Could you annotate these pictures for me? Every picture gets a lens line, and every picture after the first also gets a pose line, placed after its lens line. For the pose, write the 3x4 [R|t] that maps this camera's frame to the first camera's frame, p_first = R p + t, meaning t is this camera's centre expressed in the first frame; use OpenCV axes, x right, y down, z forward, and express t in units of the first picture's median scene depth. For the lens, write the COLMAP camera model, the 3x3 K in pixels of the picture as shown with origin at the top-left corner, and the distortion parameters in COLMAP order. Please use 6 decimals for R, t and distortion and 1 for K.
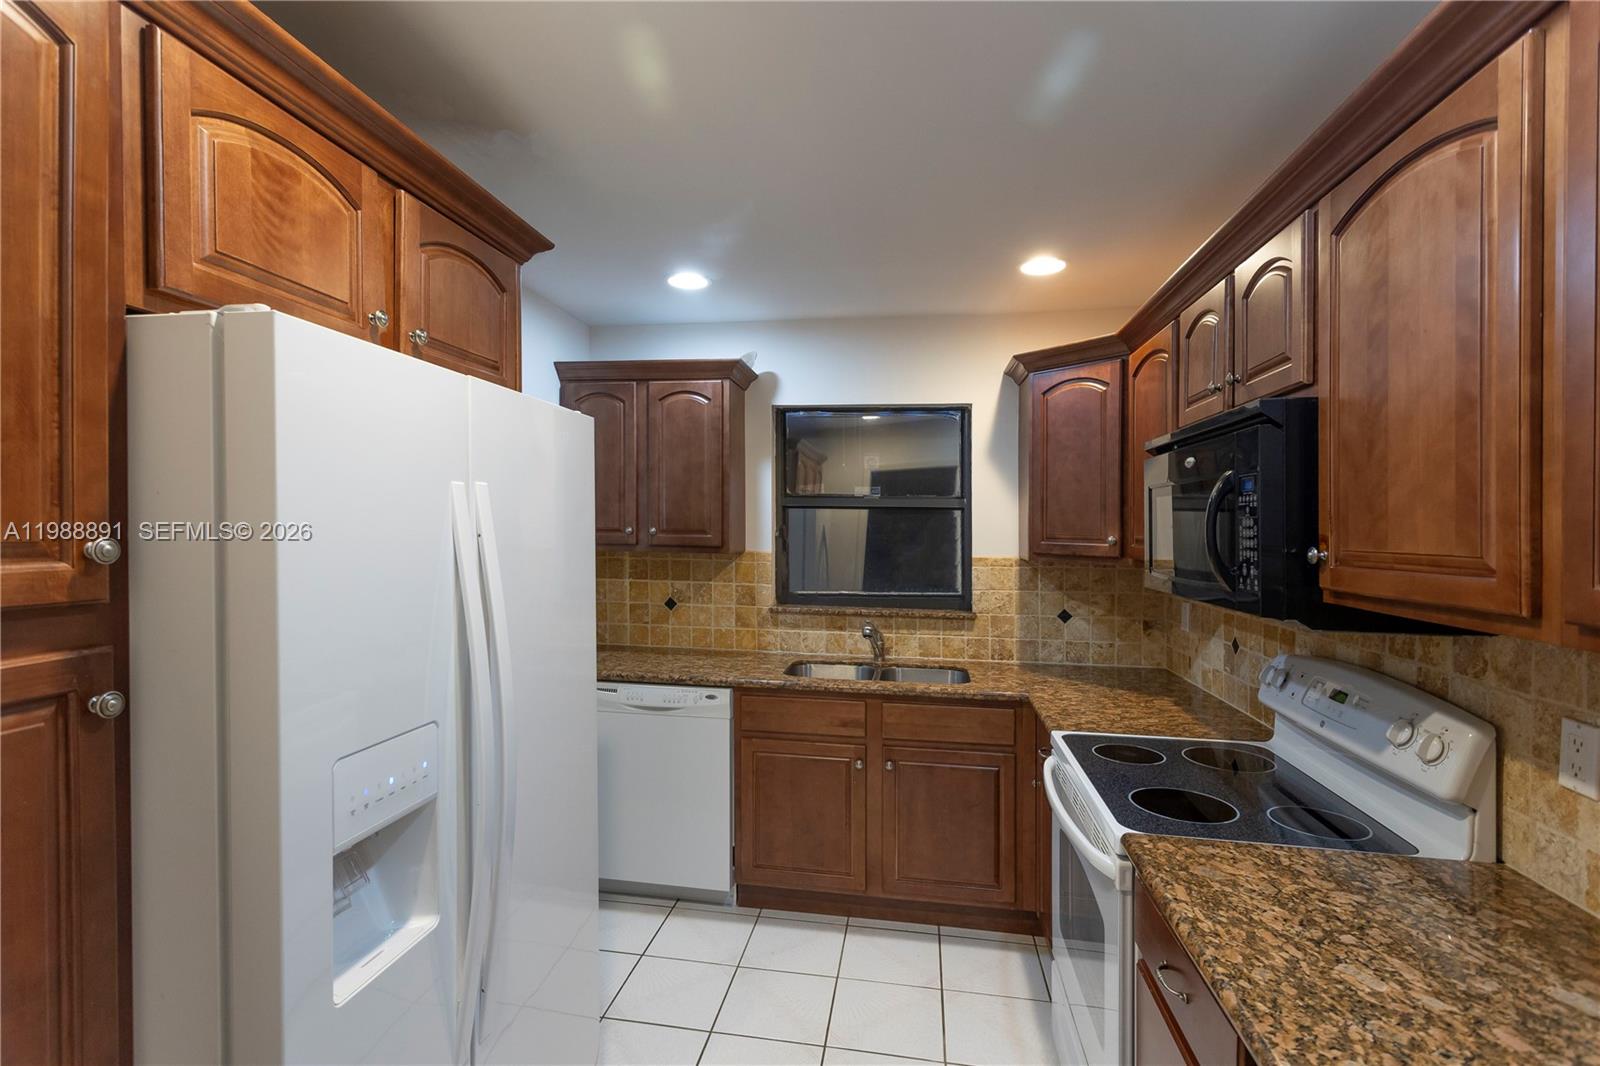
lens RADIAL K [[760.4, 0, 780.7], [0, 760.4, 530.8], [0, 0, 1]] dist [0.001322, -0.000275]
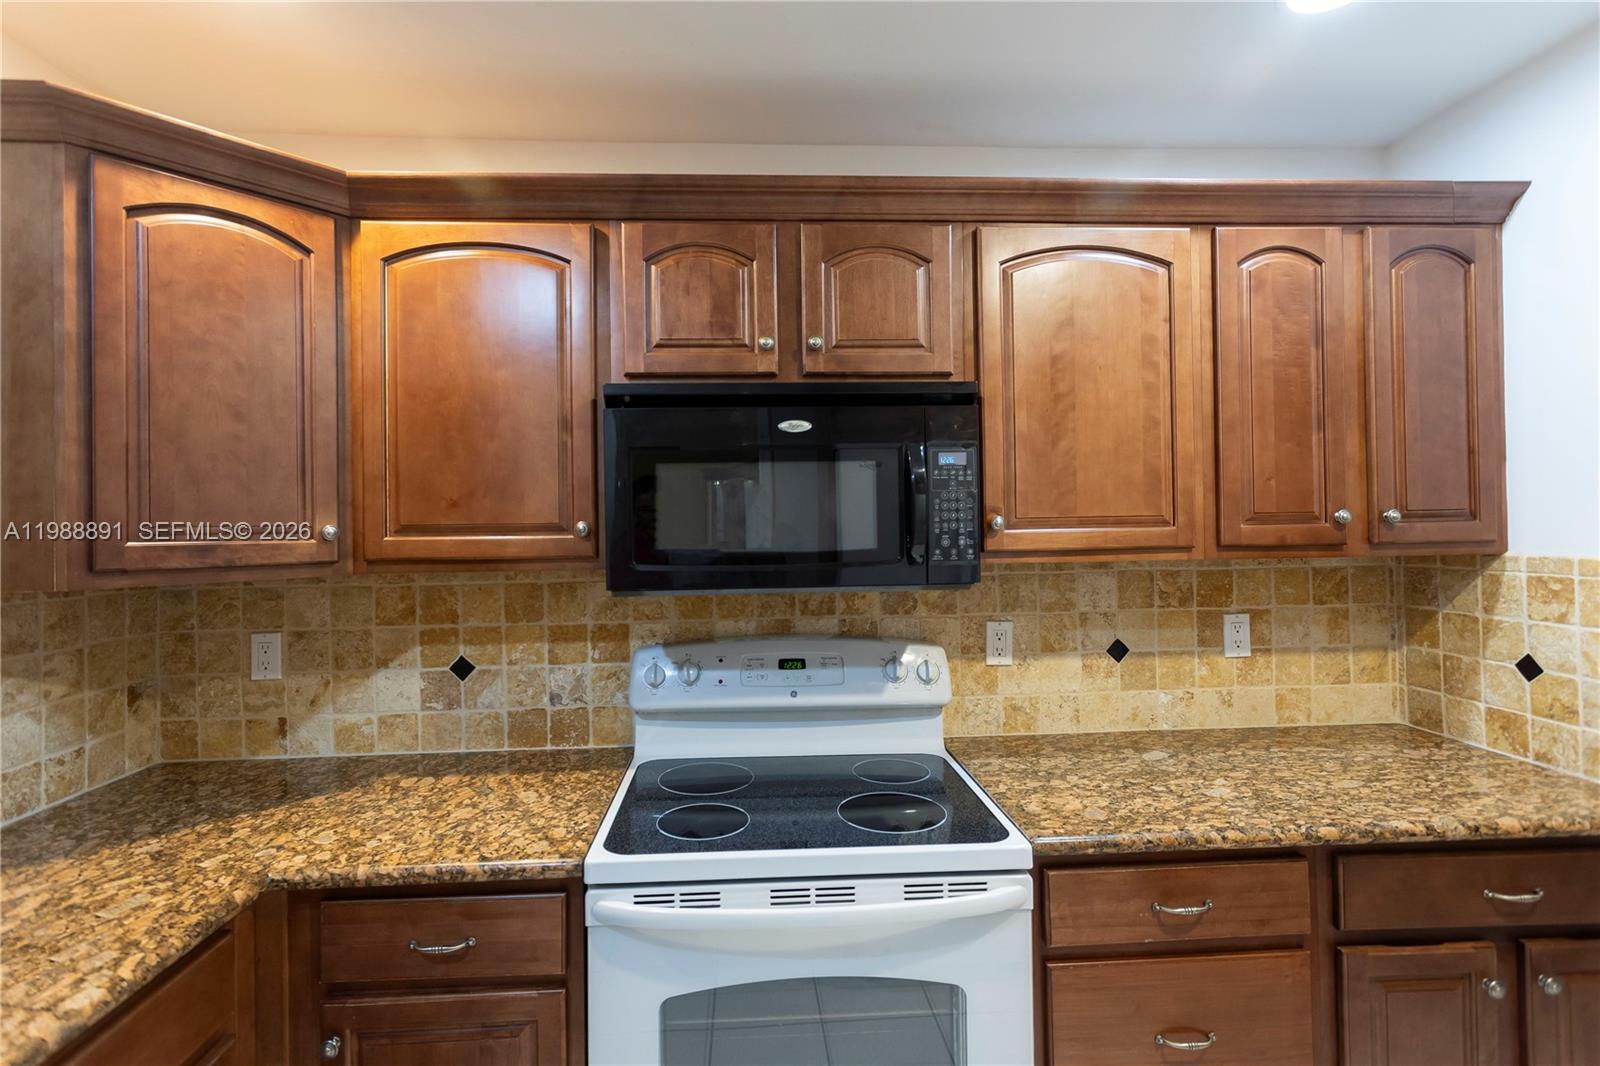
lens RADIAL K [[759.9, 0, 791.2], [0, 759.9, 522.2], [0, 0, 1]] dist [0.001882, 0.000358]
pose [[-0.229928, -0.002706, 0.973204, -0.192720], [0.021008, 0.999749, 0.007743, 0.008277], [-0.972981, 0.022225, -0.229813, 0.819223]]
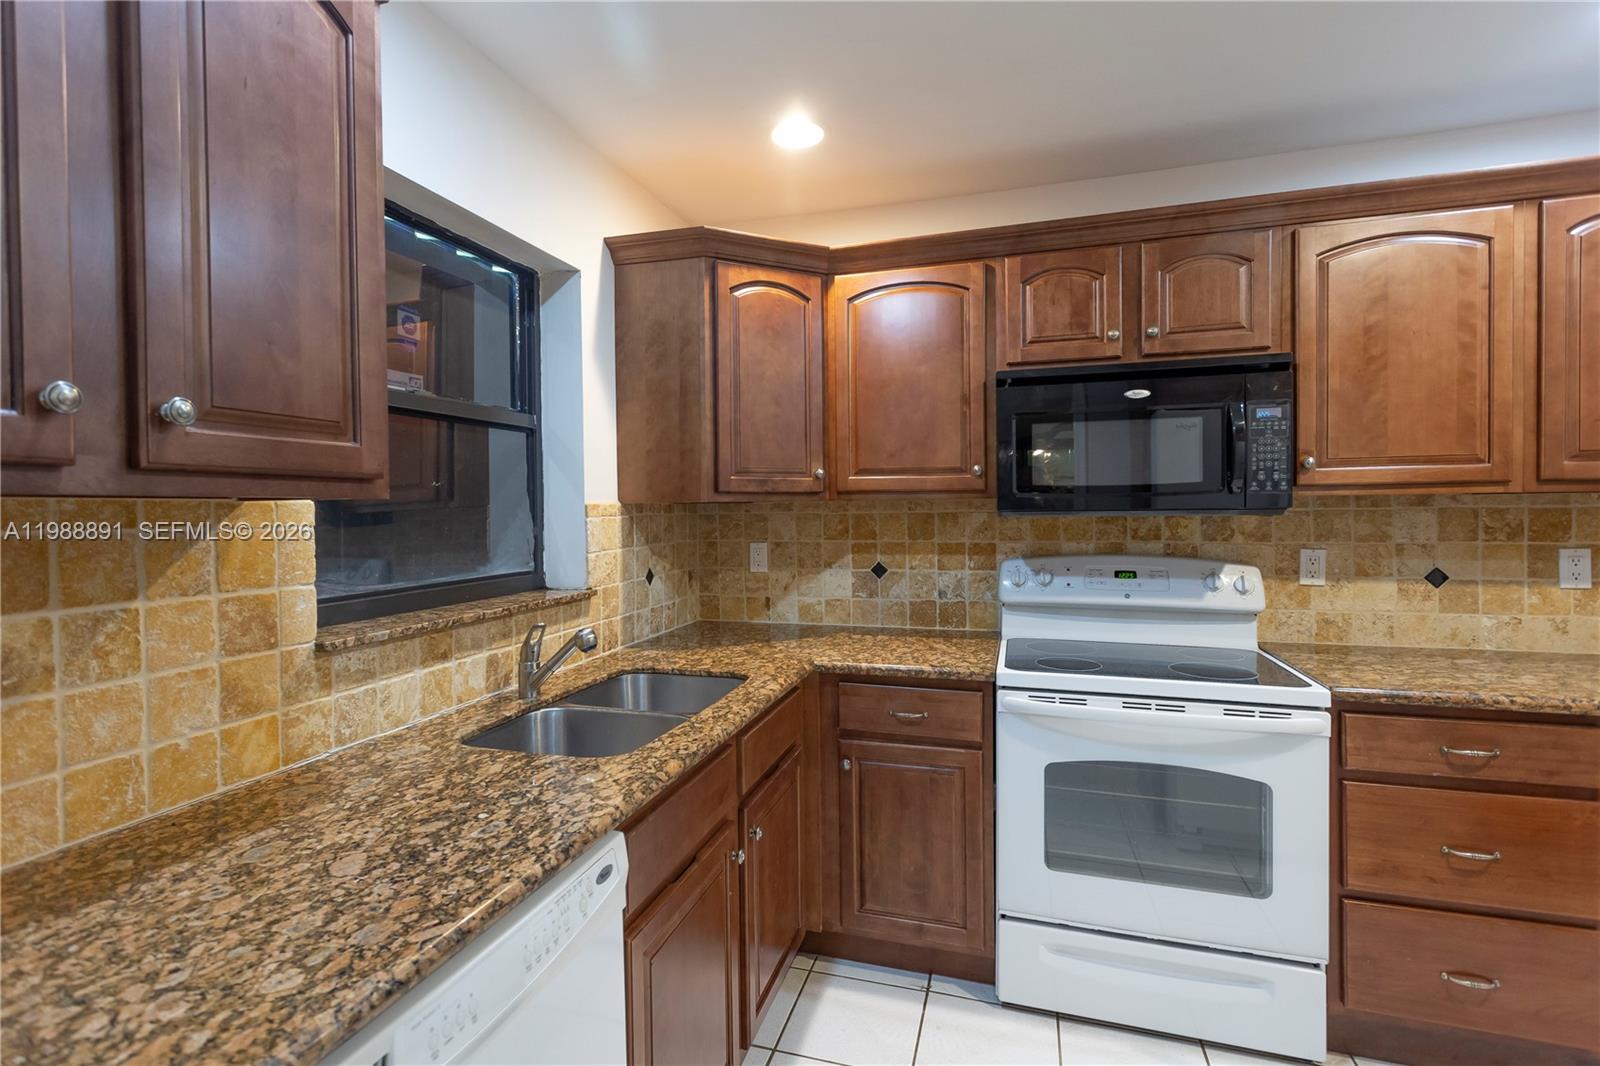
lens RADIAL K [[755.5, 0, 789.6], [0, 755.5, 517.1], [0, 0, 1]] dist [0.010597, 0.000143]
pose [[0.127698, -0.026138, 0.991469, -0.477231], [0.020154, 0.999515, 0.023754, 0.043969], [-0.991608, 0.016948, 0.128163, 0.946778]]
